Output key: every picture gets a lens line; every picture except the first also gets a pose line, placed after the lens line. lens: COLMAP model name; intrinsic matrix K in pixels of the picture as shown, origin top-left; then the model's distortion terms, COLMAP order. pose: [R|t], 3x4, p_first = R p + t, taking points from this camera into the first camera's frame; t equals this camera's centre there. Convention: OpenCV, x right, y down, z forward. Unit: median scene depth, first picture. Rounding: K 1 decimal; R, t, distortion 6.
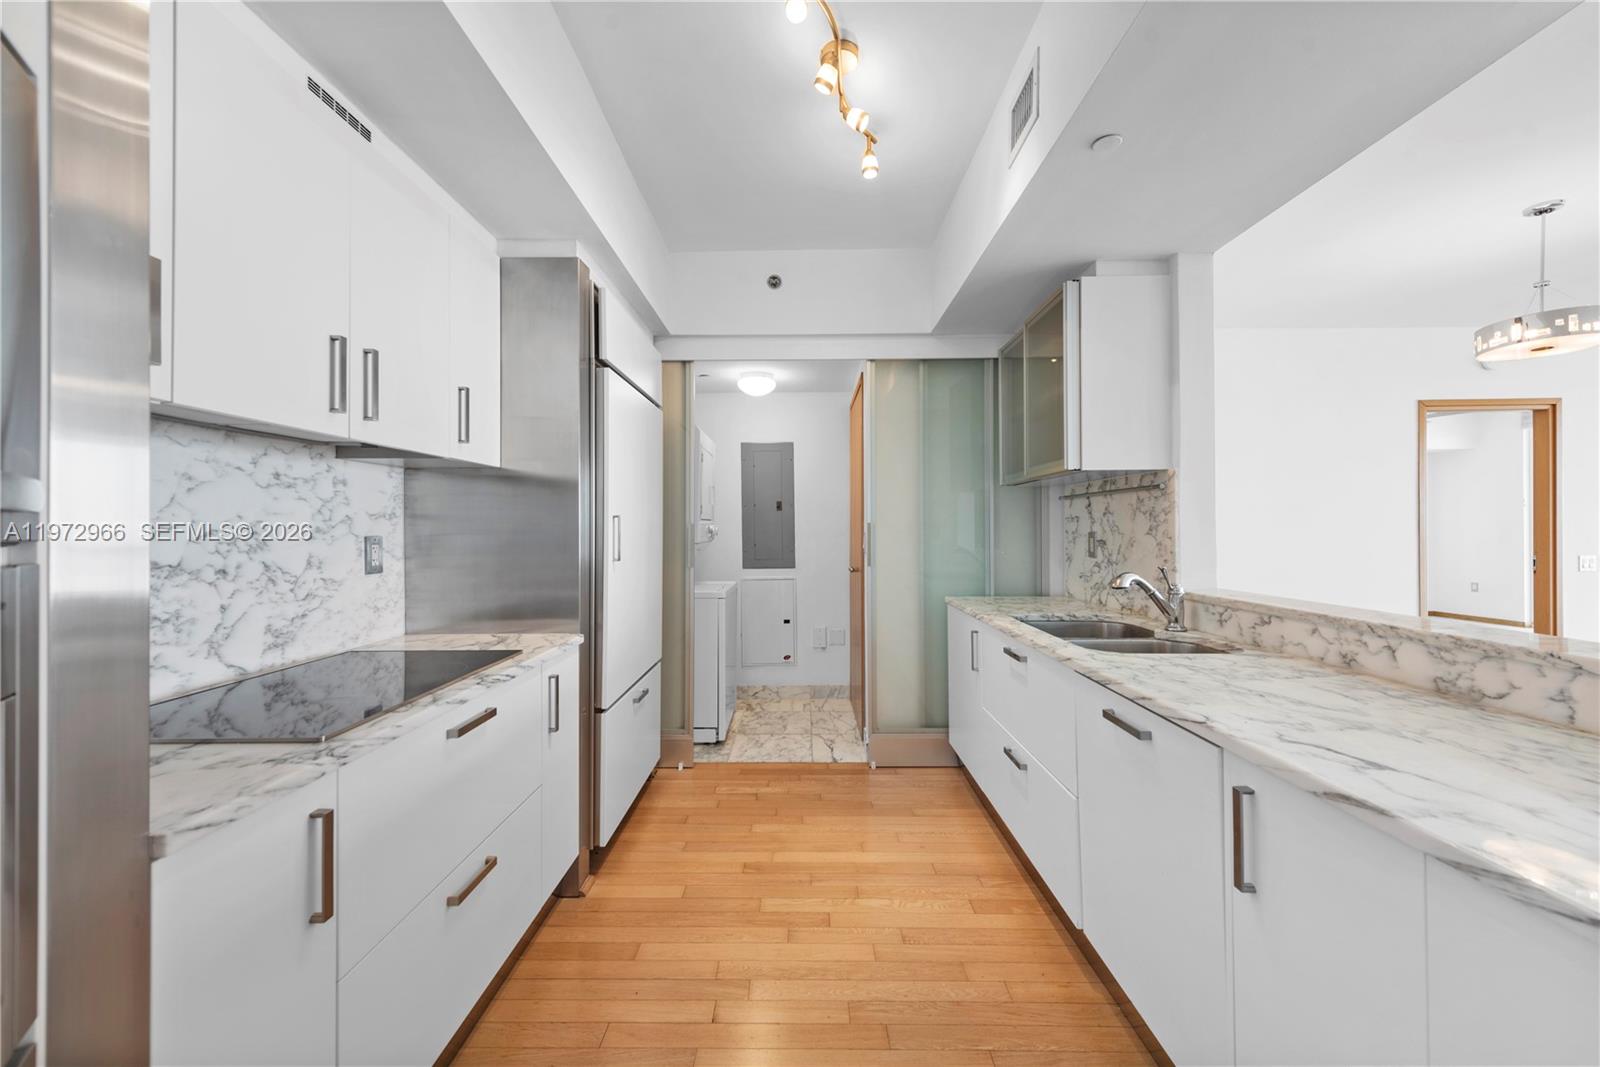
lens RADIAL K [[612.5, 0, 802.3], [0, 612.5, 528.2], [0, 0, 1]] dist [0.009447, -0.000244]
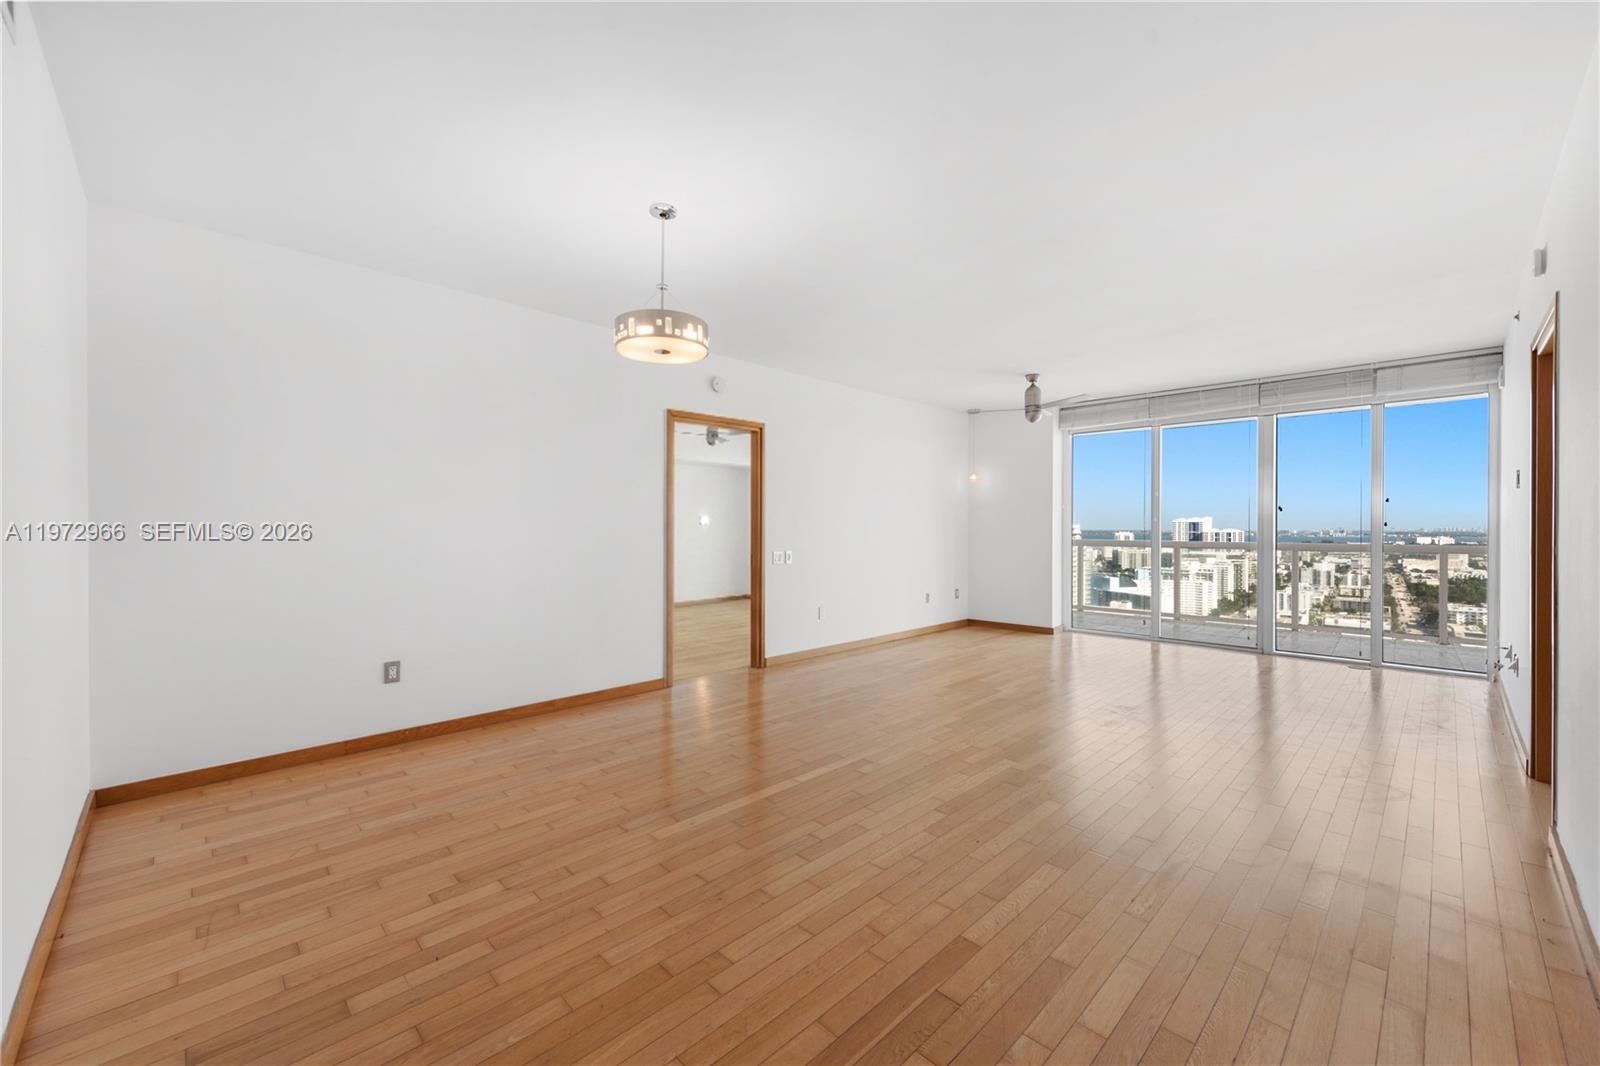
lens RADIAL K [[619.9, 0, 793.4], [0, 619.9, 521.4], [0, 0, 1]] dist [0.012332, -0.005060]
pose [[0.694957, 0.014385, 0.718908, 0.817908], [-0.008072, 0.999893, -0.012204, -0.000106], [-0.719006, 0.002678, 0.694999, 0.186437]]
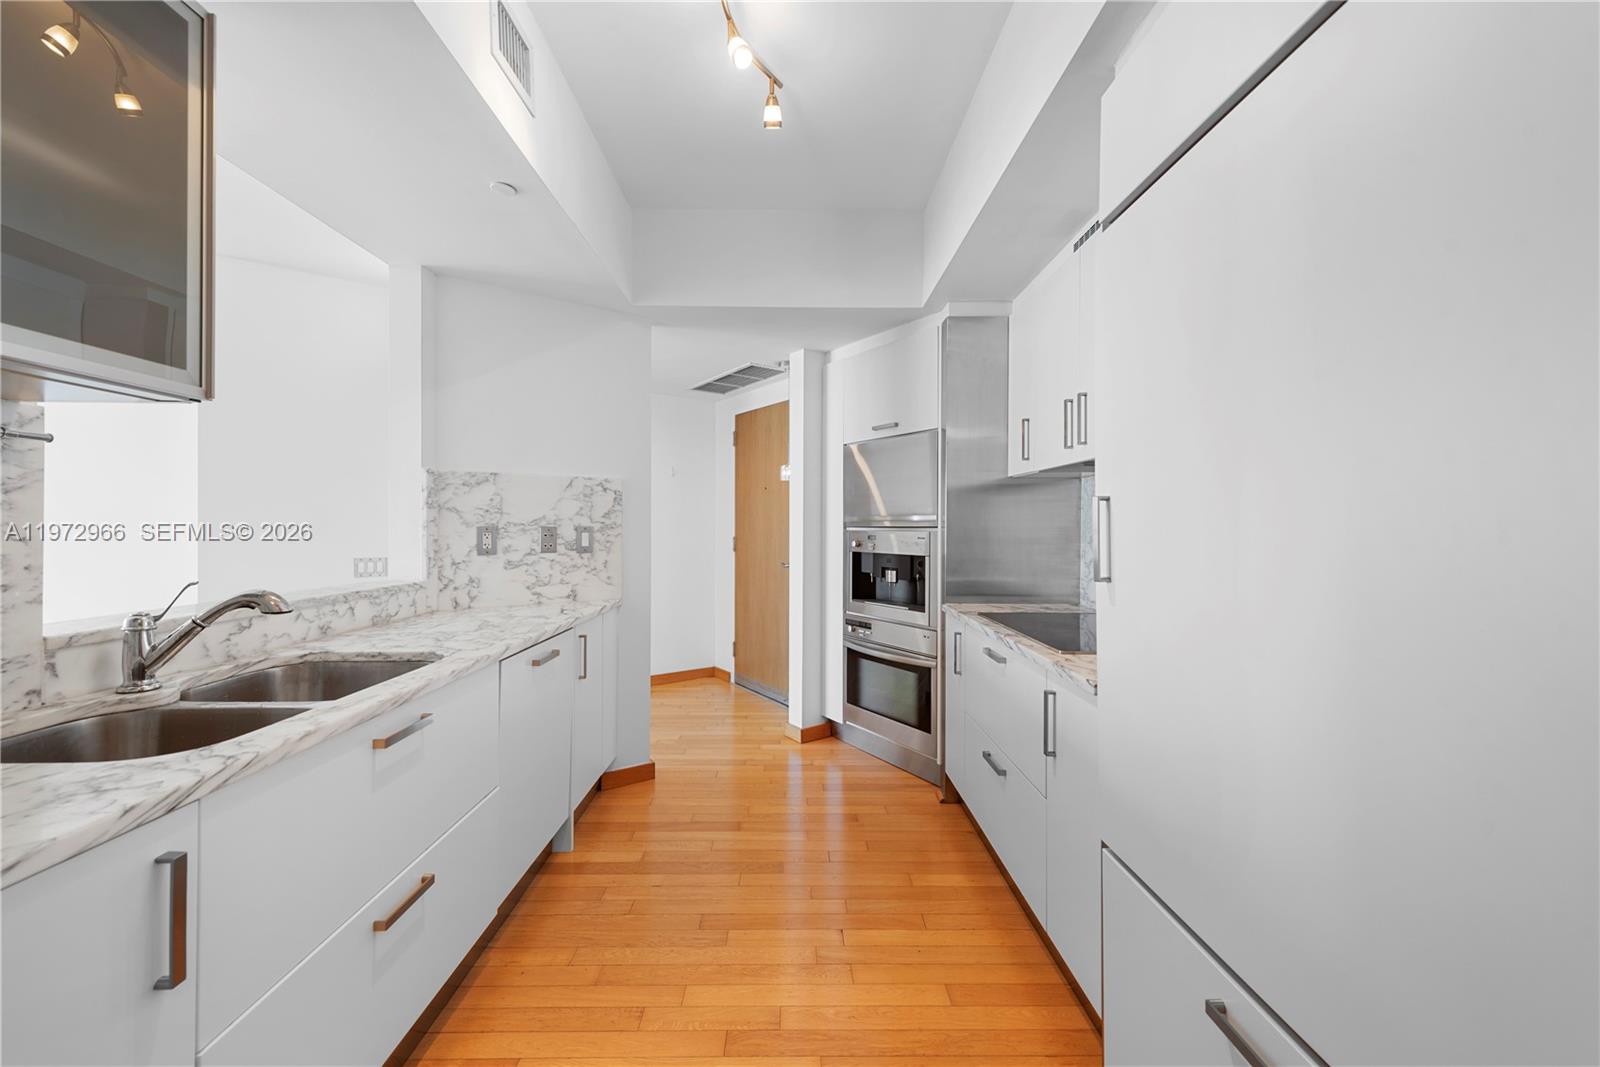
lens RADIAL K [[619.9, 0, 793.4], [0, 619.9, 521.9], [0, 0, 1]] dist [0.012332, -0.005060]
pose [[-0.999947, 0.002890, -0.009871, -0.029486], [0.002975, 0.999959, -0.008610, 0.008153], [0.009846, -0.008639, -0.999914, 1.594094]]
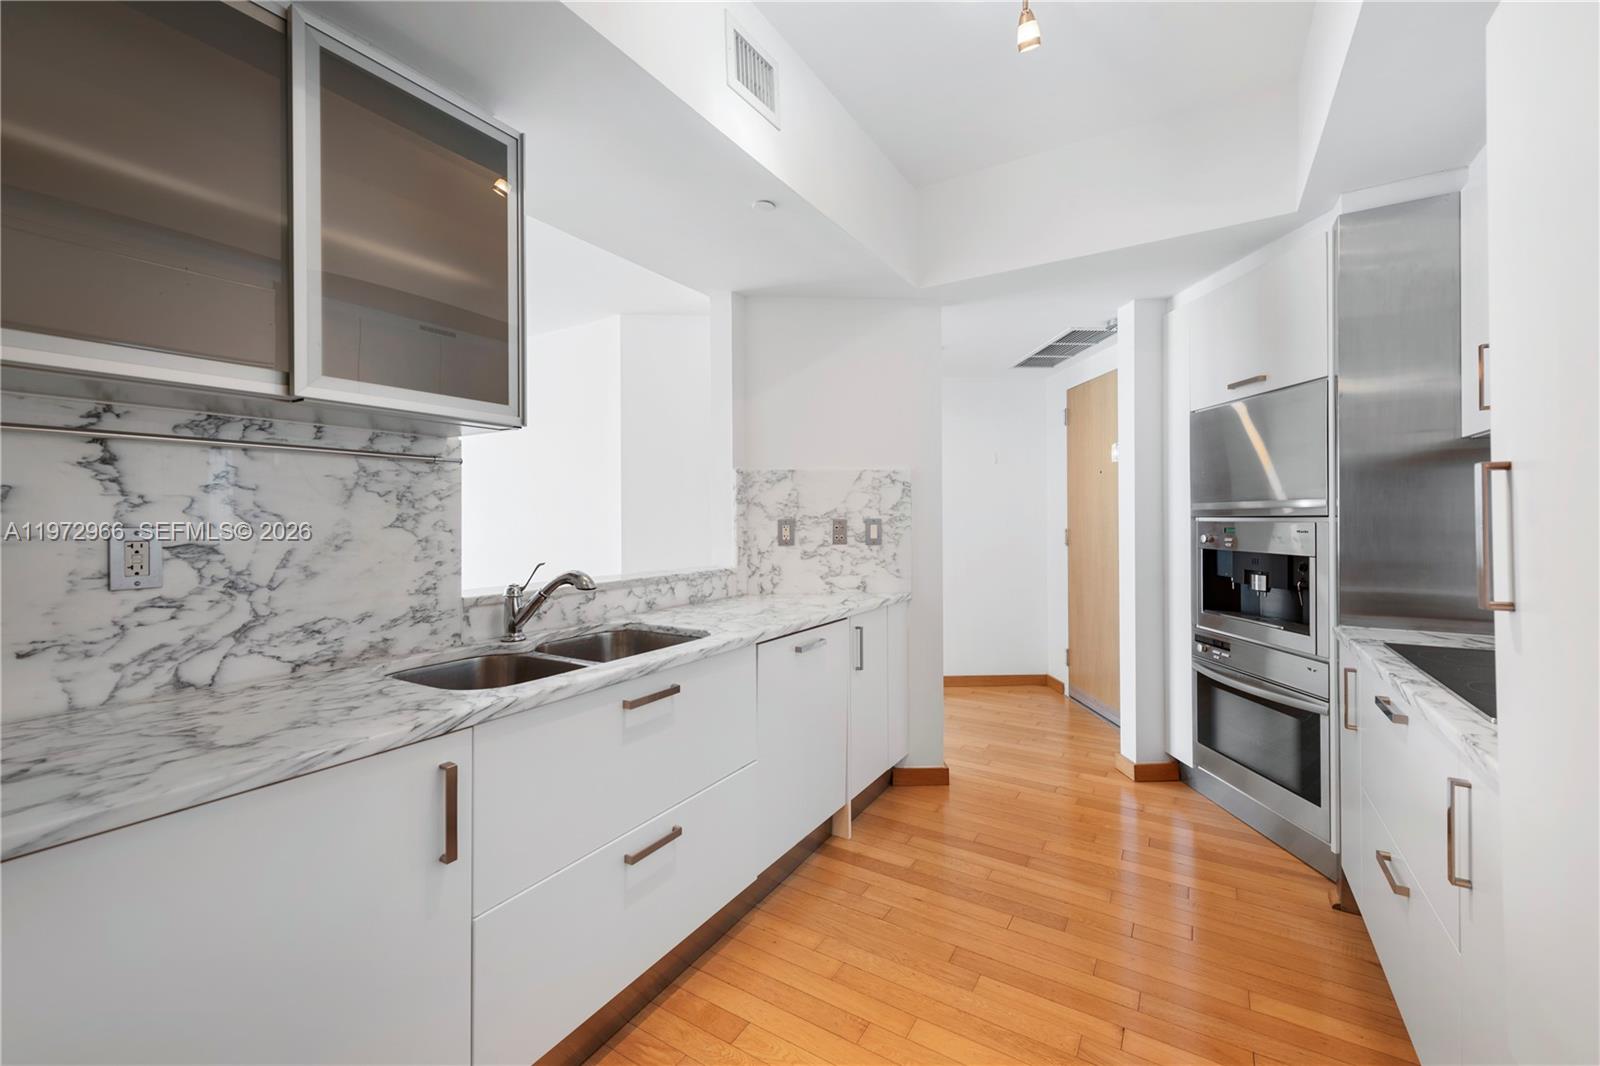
lens RADIAL K [[637.8, 0, 807.4], [0, 637.8, 513.0], [0, 0, 1]] dist [0.012126, -0.004181]
pose [[-0.853684, 0.014555, 0.520588, -0.184526], [0.009647, 0.999880, -0.012136, 0.008107], [-0.520702, -0.005338, -0.853722, 1.508371]]
